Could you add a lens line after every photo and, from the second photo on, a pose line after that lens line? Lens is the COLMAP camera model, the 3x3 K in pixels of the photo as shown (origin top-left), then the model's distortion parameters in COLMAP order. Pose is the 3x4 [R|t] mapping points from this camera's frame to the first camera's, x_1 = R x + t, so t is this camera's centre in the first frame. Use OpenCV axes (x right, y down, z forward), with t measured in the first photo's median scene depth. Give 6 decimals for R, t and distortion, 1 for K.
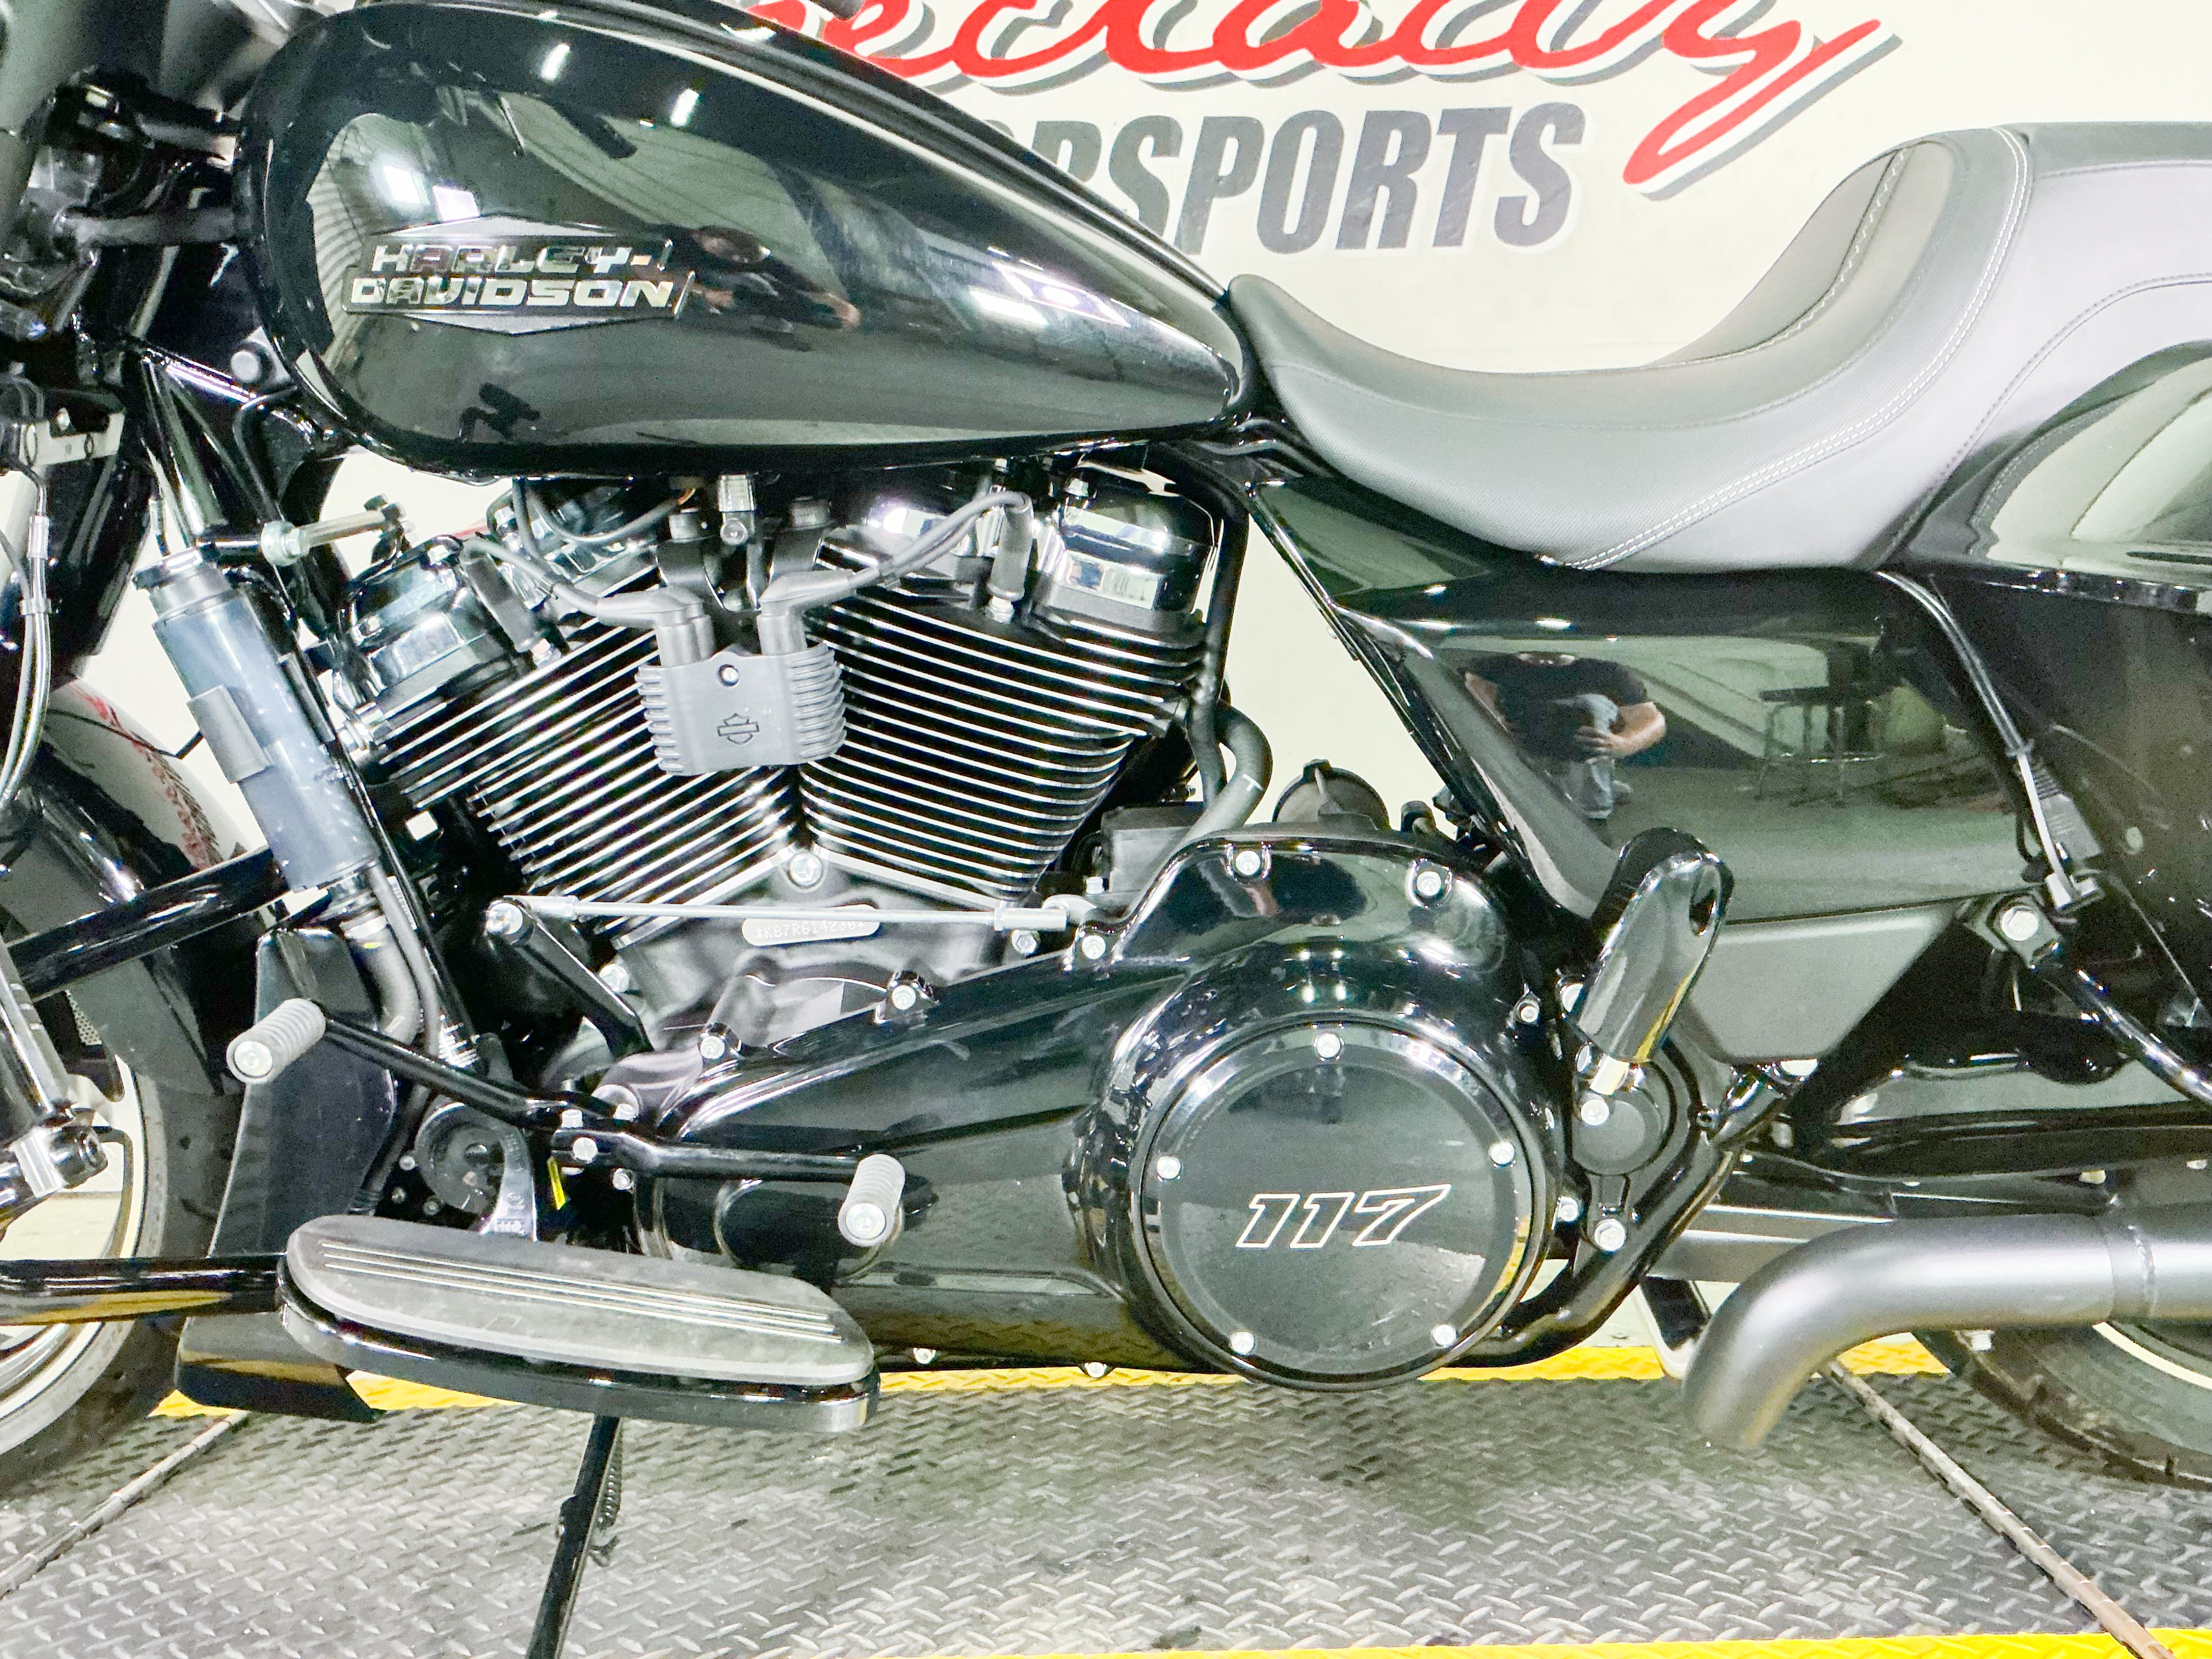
lens RADIAL K [[1894.5, 0, 1106.0], [0, 1894.5, 829.5], [0, 0, 1]] dist [0.149025, -0.363633]
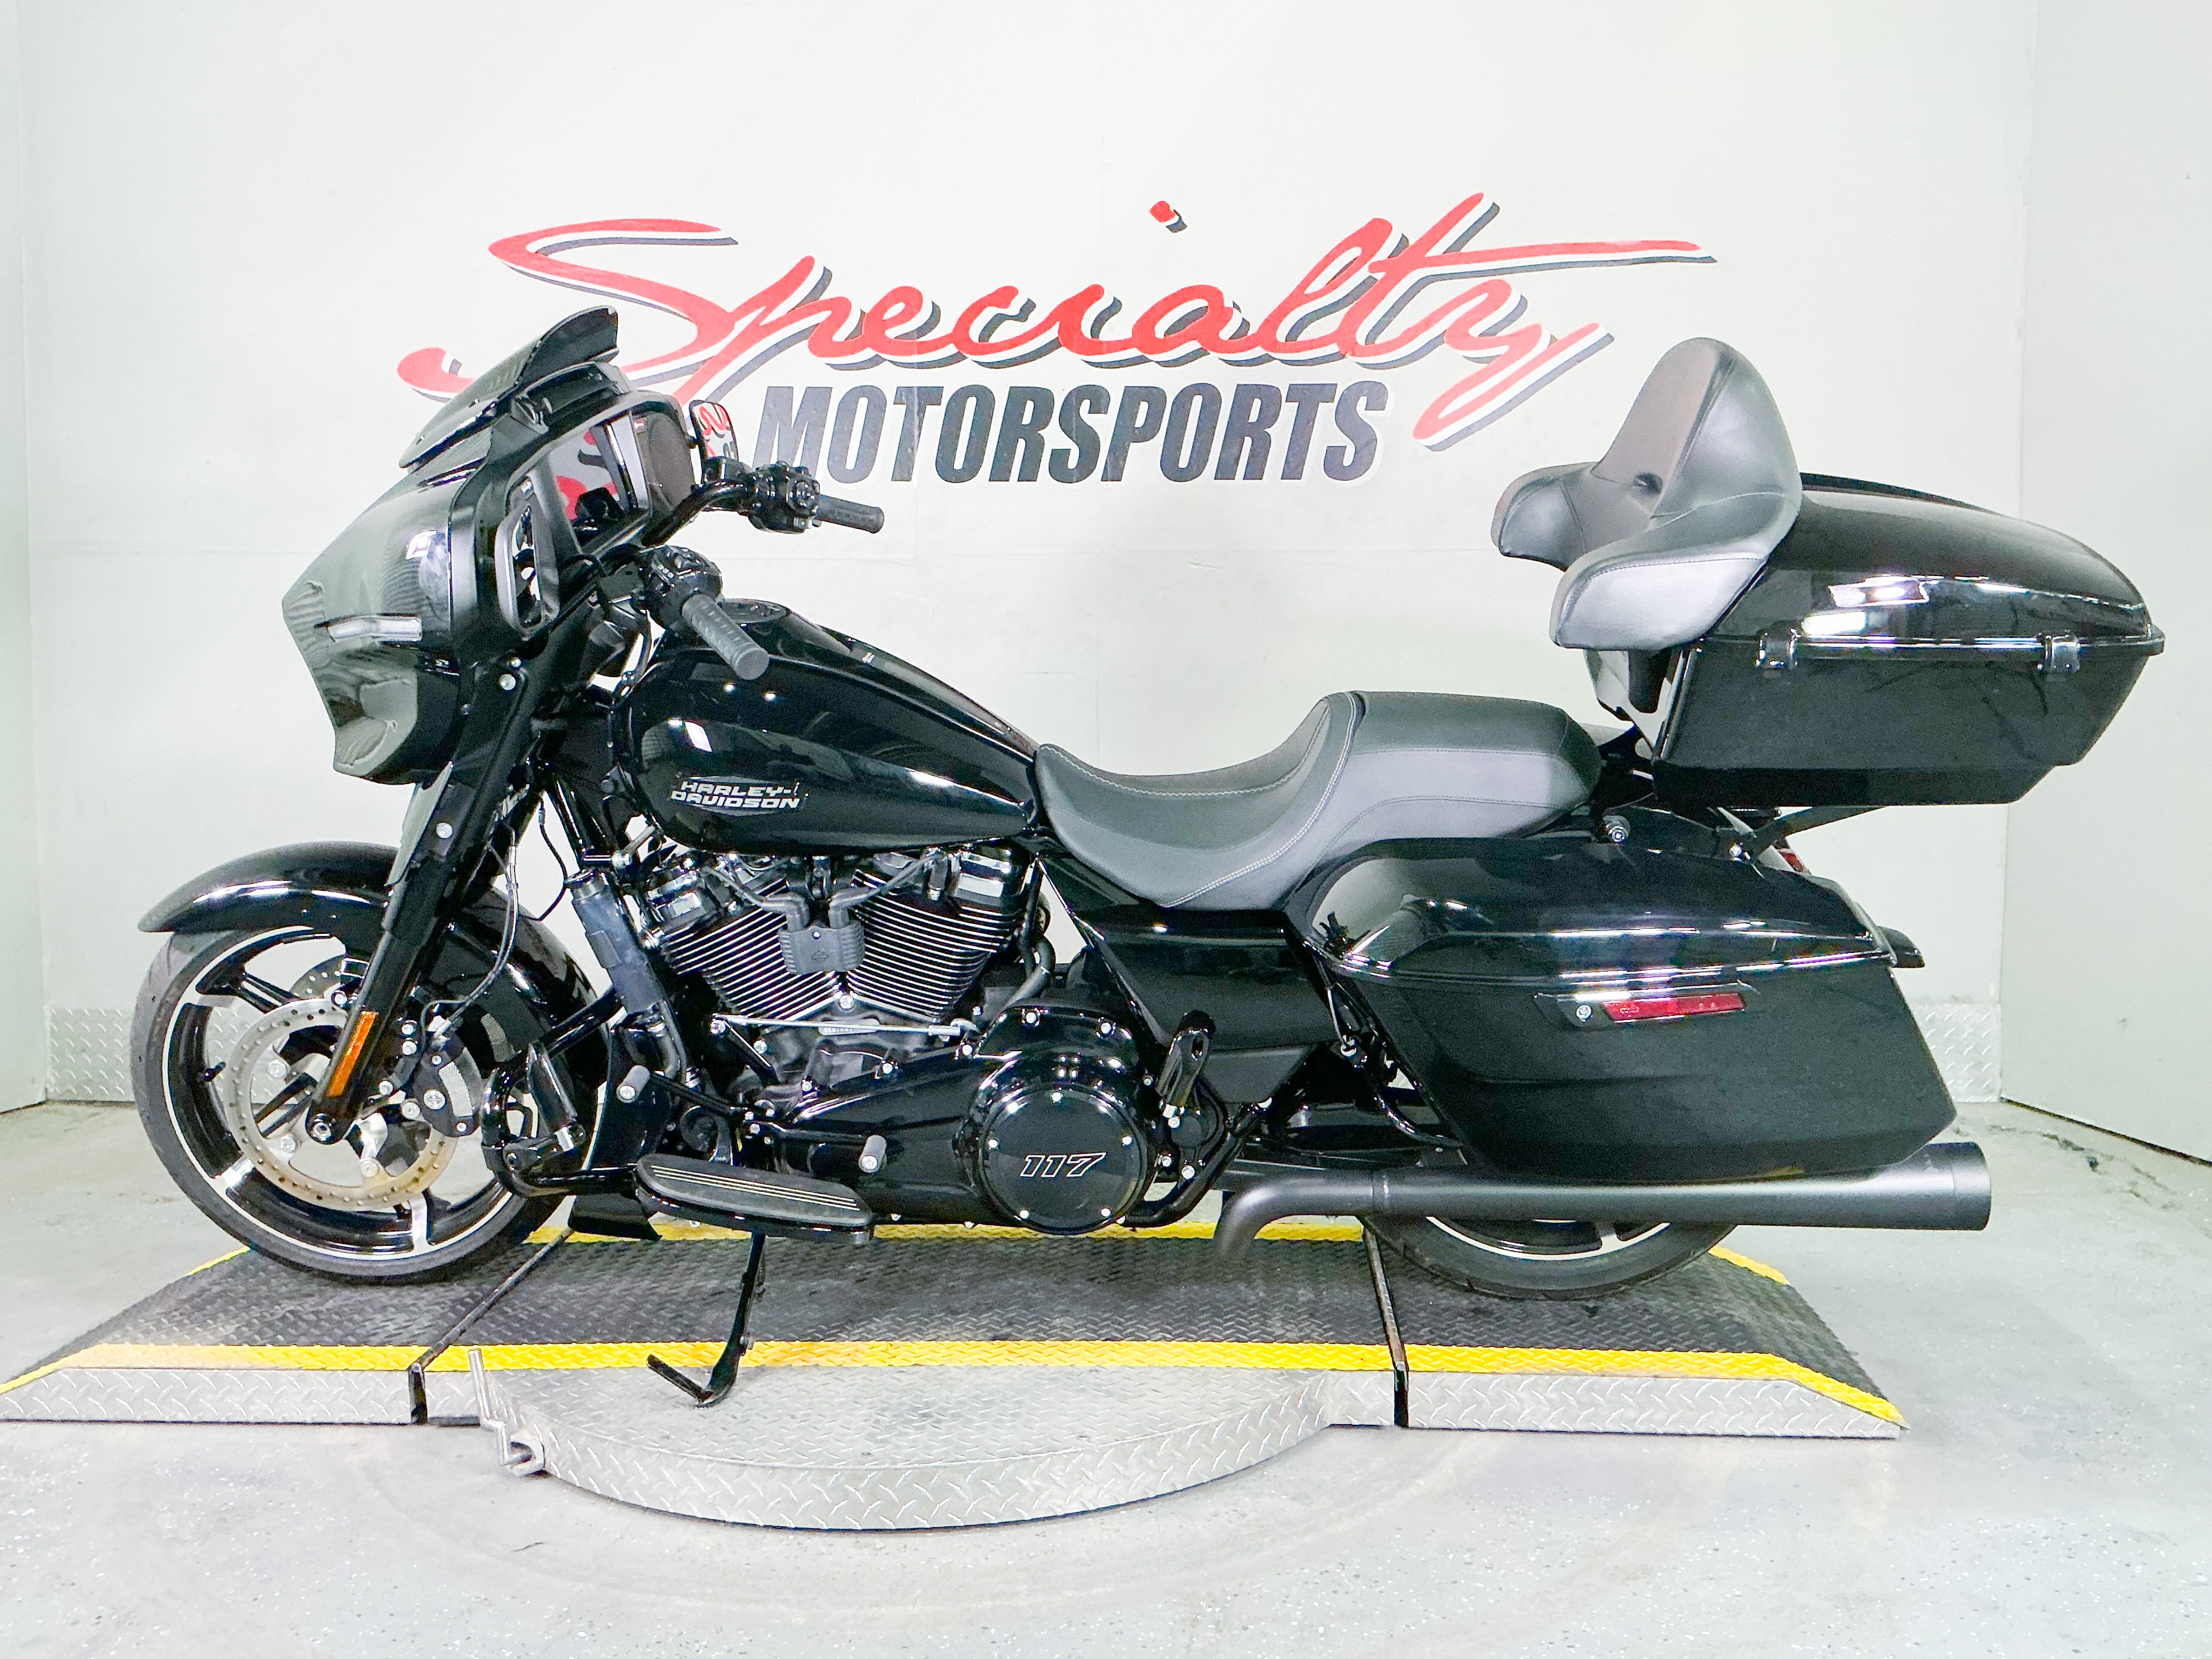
lens RADIAL K [[1983.6, 0, 1106.0], [0, 1983.6, 829.5], [0, 0, 1]] dist [0.144688, -0.285680]
pose [[0.999526, 0.020114, -0.023309, 0.174252], [-0.018556, 0.997699, 0.065210, -0.300437], [0.024567, -0.064746, 0.997599, -1.160955]]
